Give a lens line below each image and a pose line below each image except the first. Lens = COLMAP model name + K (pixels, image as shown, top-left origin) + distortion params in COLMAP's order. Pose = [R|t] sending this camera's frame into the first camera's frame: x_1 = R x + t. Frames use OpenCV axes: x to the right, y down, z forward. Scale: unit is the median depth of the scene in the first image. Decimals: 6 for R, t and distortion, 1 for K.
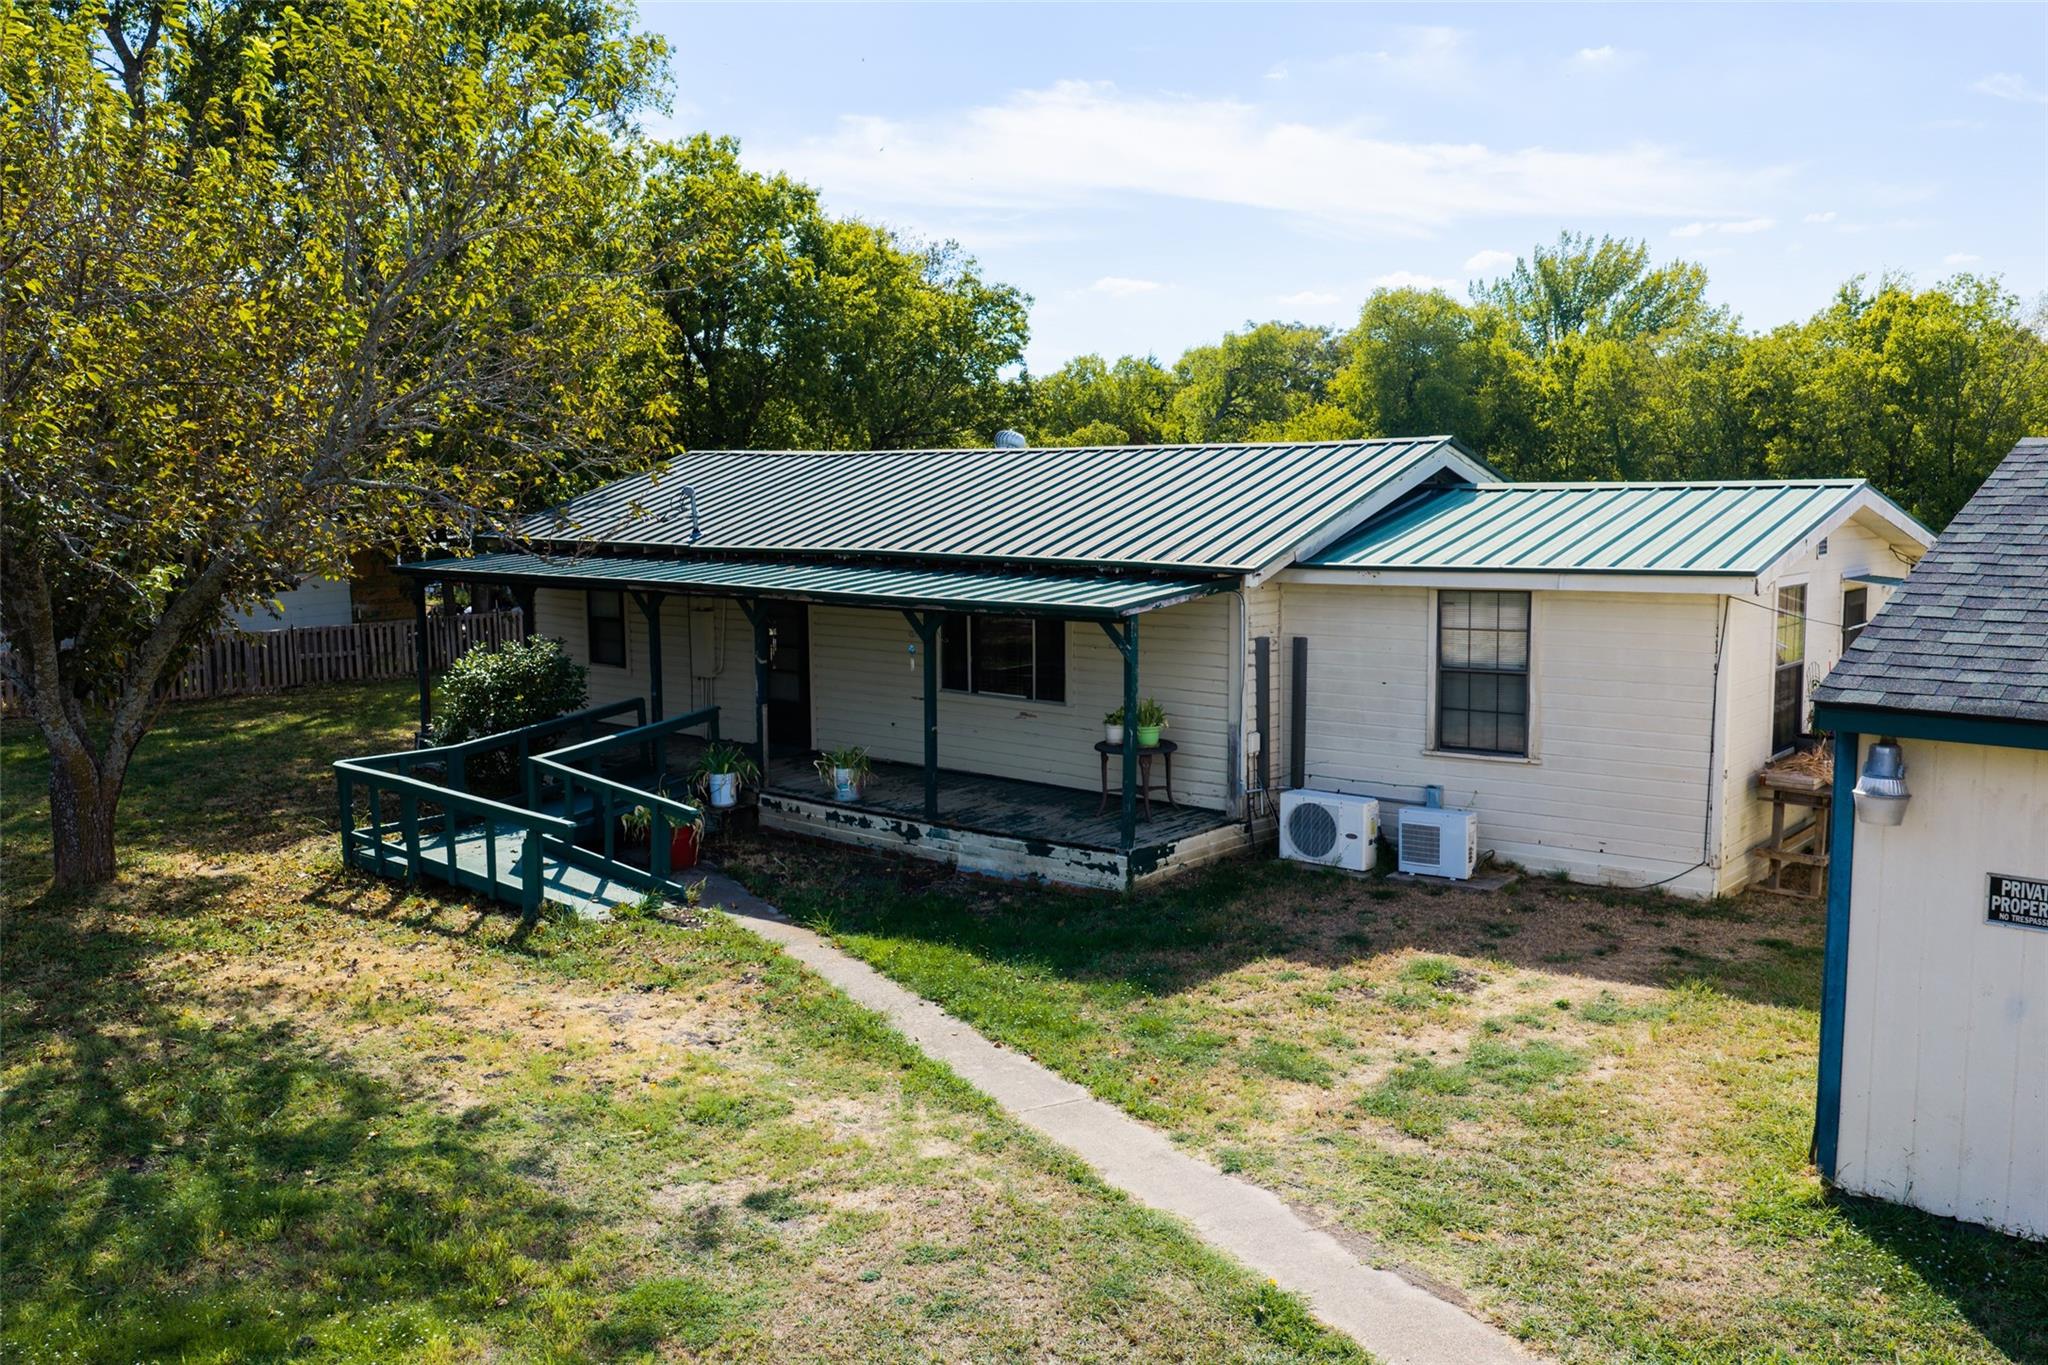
lens RADIAL K [[1696.2, 0, 1023.5], [0, 1696.2, 682.0], [0, 0, 1]] dist [0.018748, -0.030534]
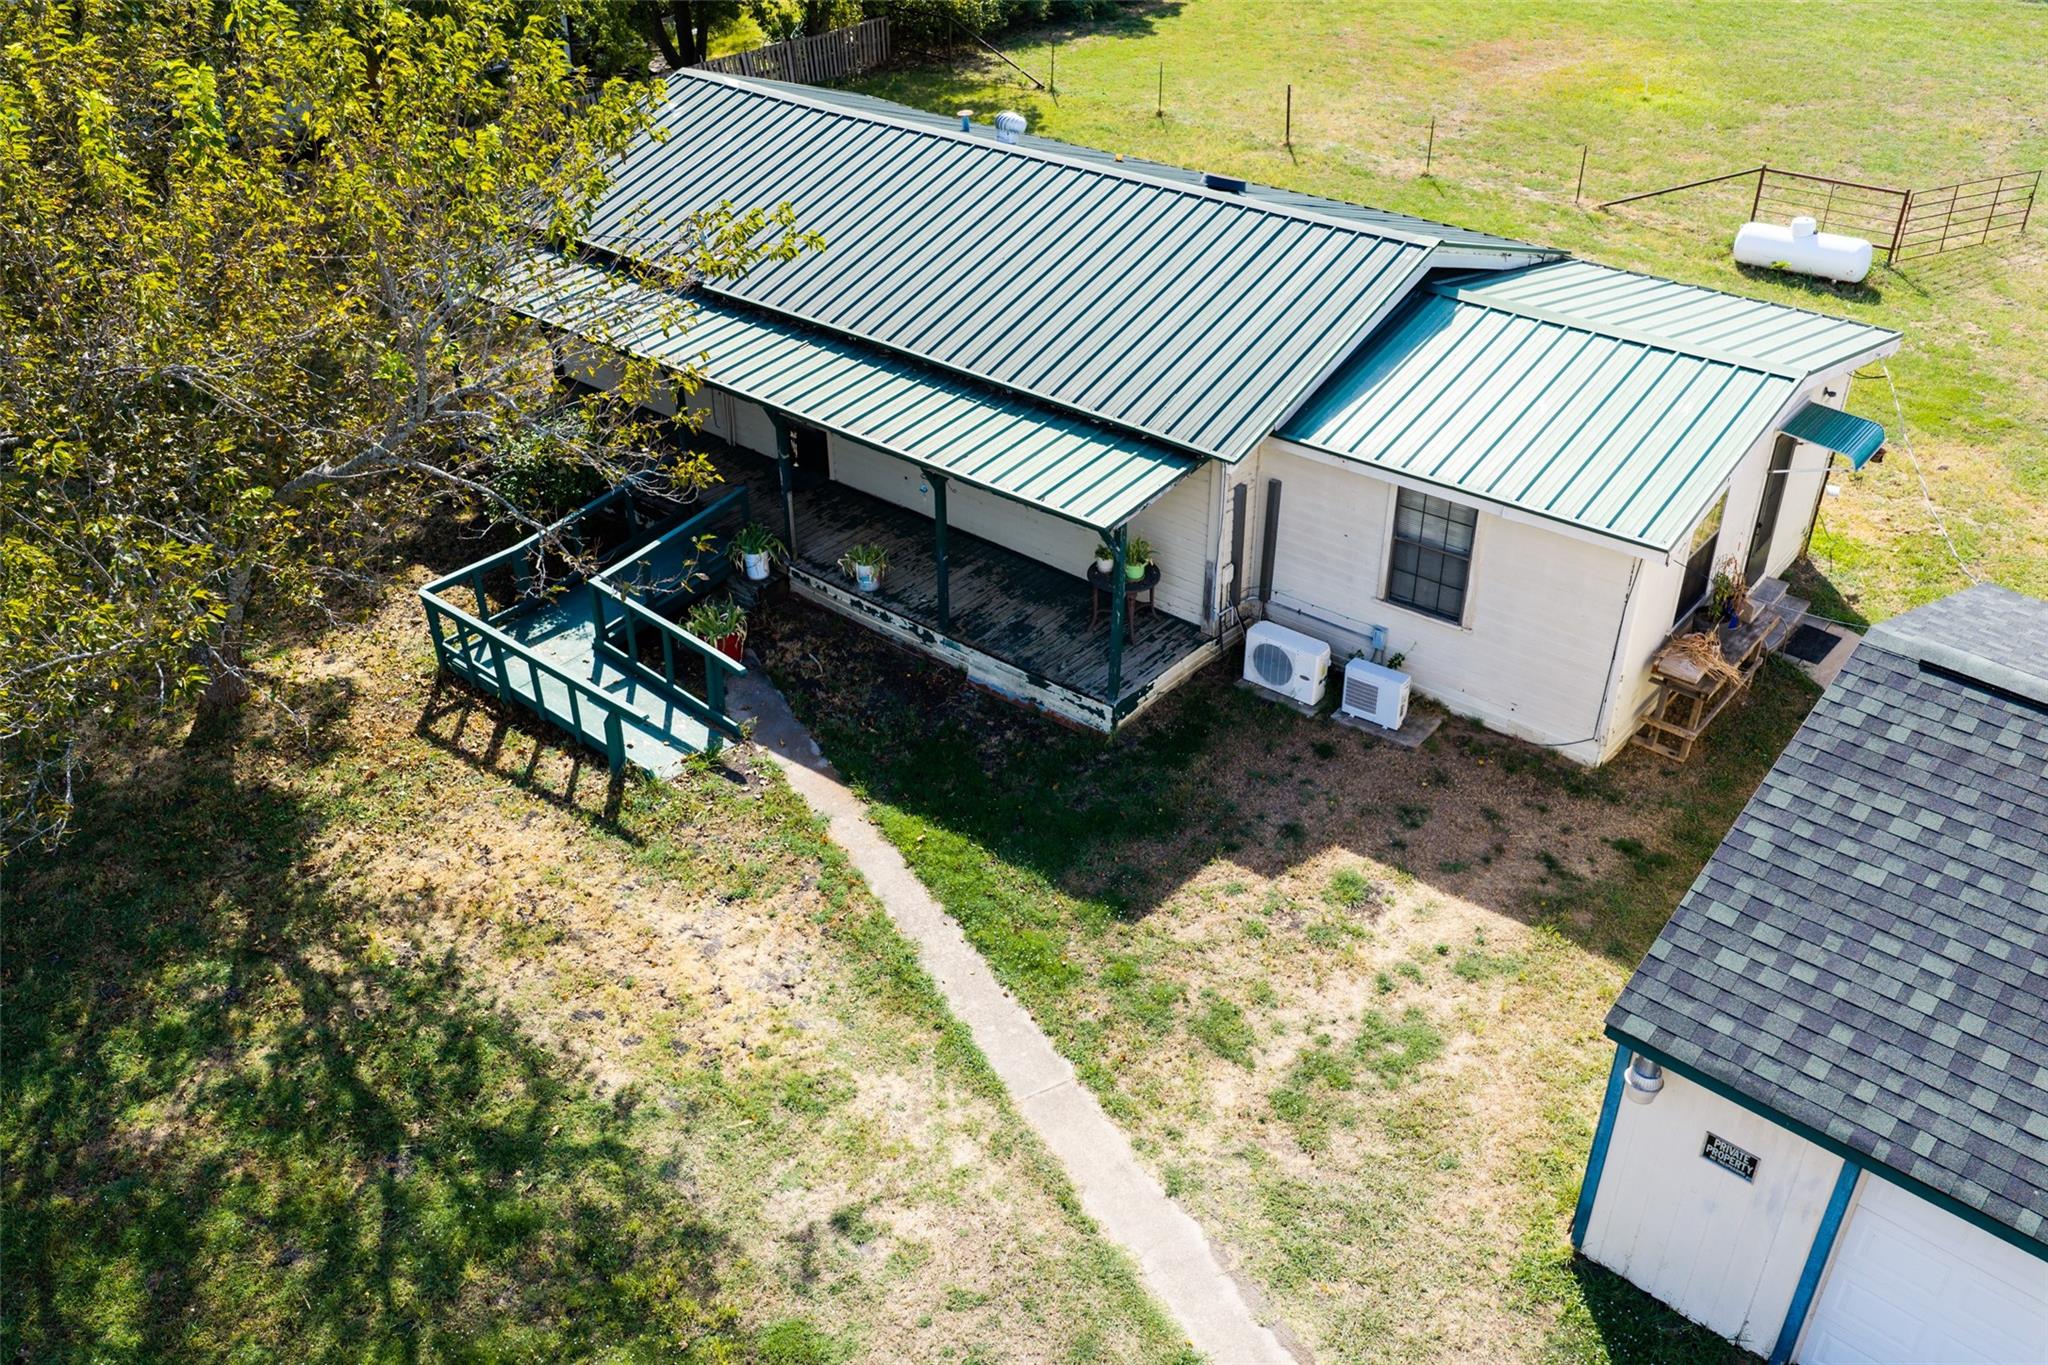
lens RADIAL K [[1696.2, 0, 1027.9], [0, 1696.2, 684.2], [0, 0, 1]] dist [0.018748, -0.030534]
pose [[0.999993, -0.000163, 0.003858, -0.002566], [-0.001547, 0.898492, 0.438988, -0.461152], [-0.003537, -0.438990, 0.898485, -0.058486]]
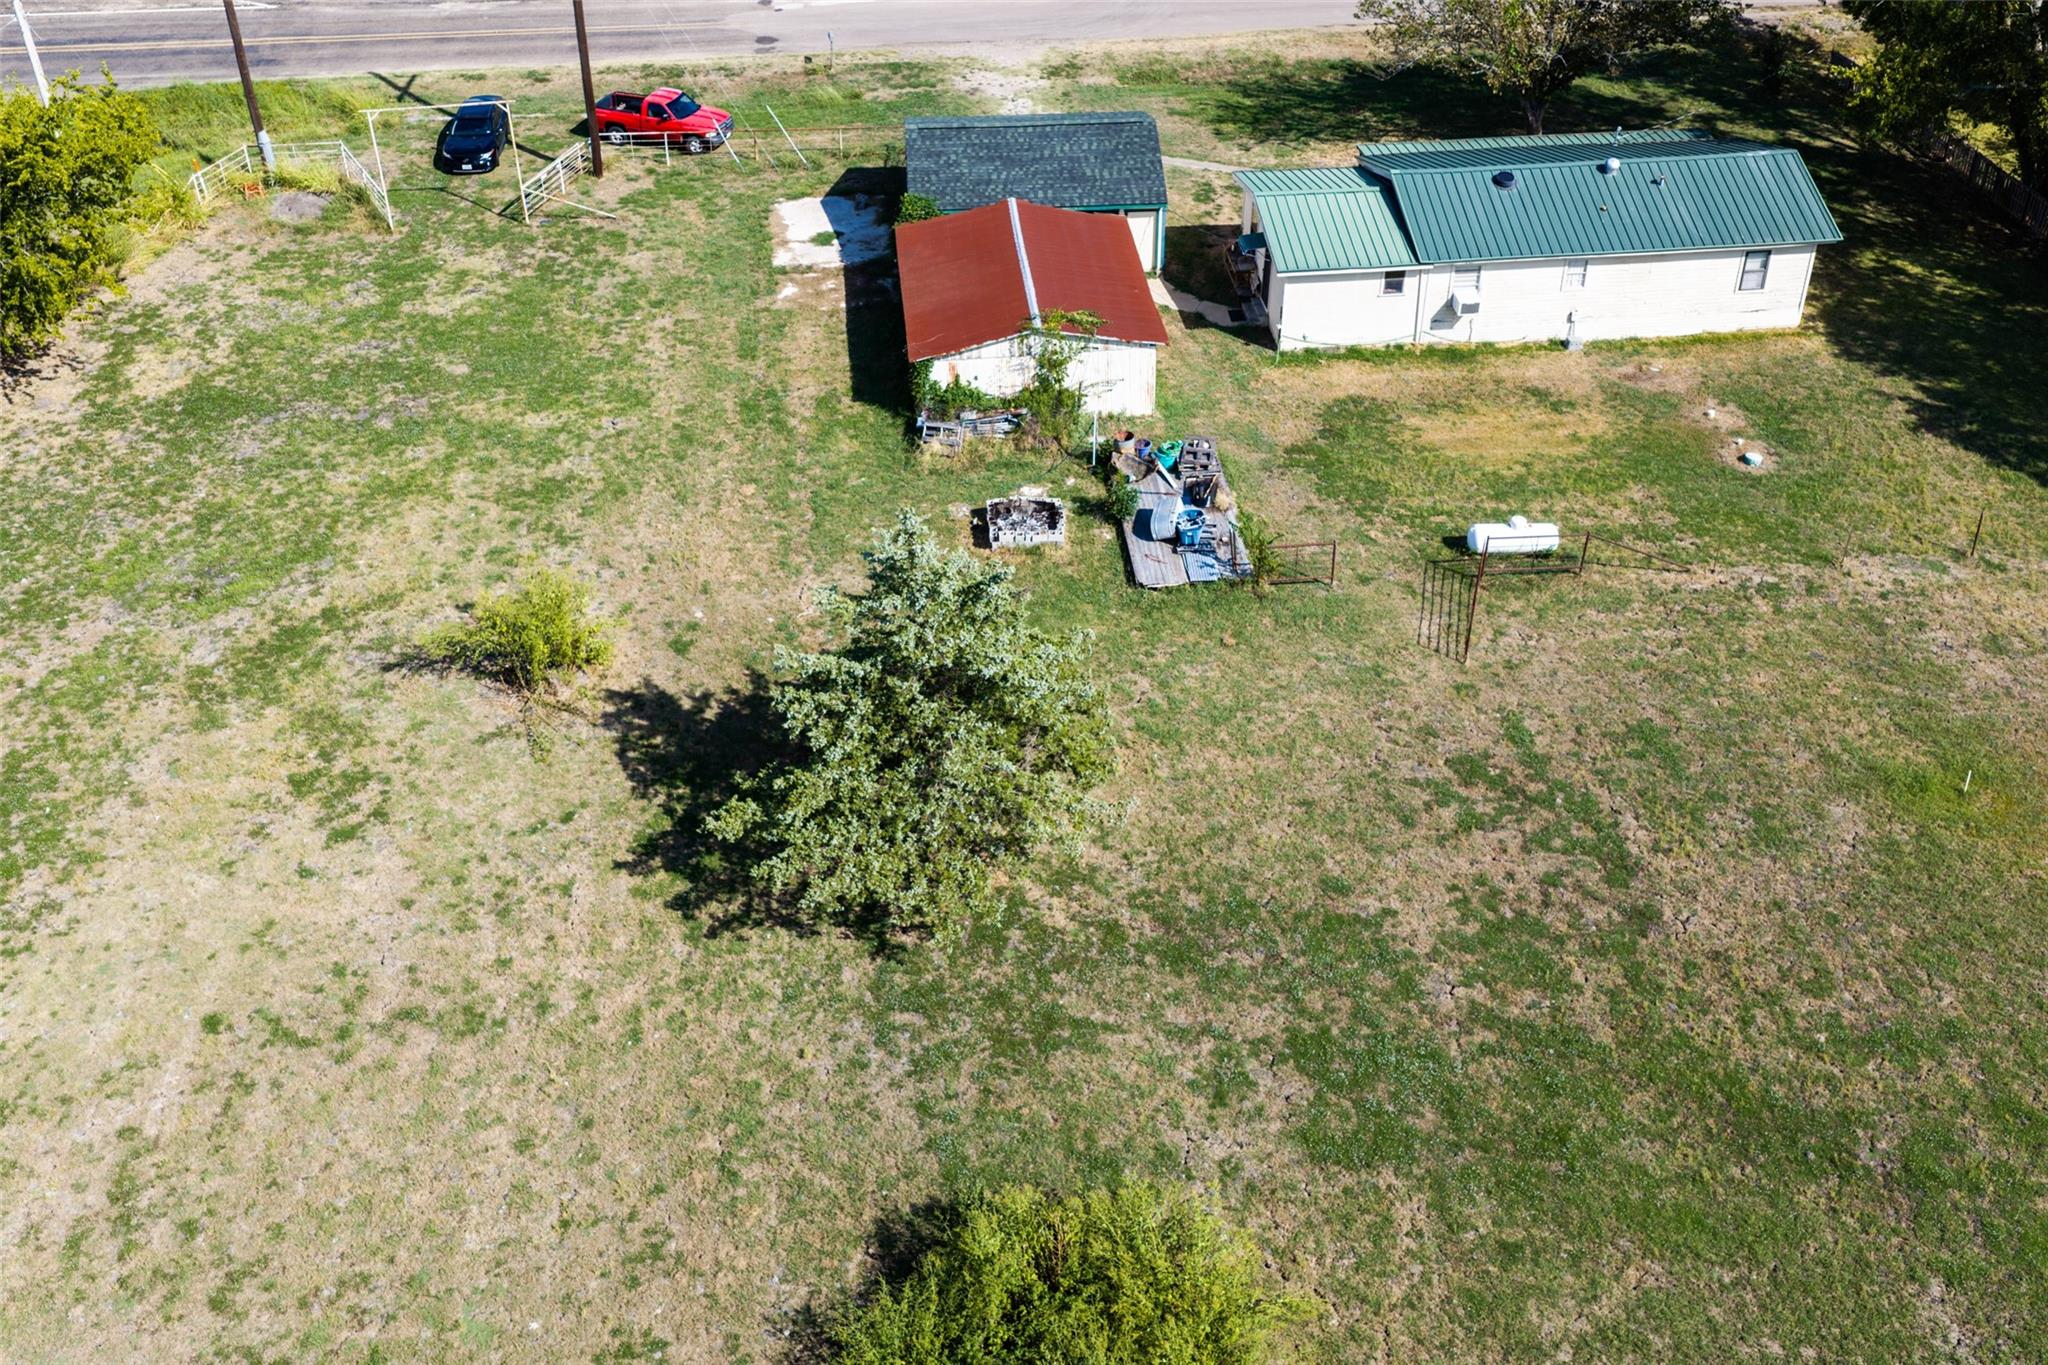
lens RADIAL K [[2032.5, 0, 1023.6], [0, 2032.5, 551.1], [0, 0, 1]] dist [0.009524, 0.000000]
pose [[-0.694866, 0.412266, -0.589236, 3.733658], [-0.083126, 0.767824, 0.635245, -2.239470], [0.714319, 0.490391, -0.499265, 3.284883]]
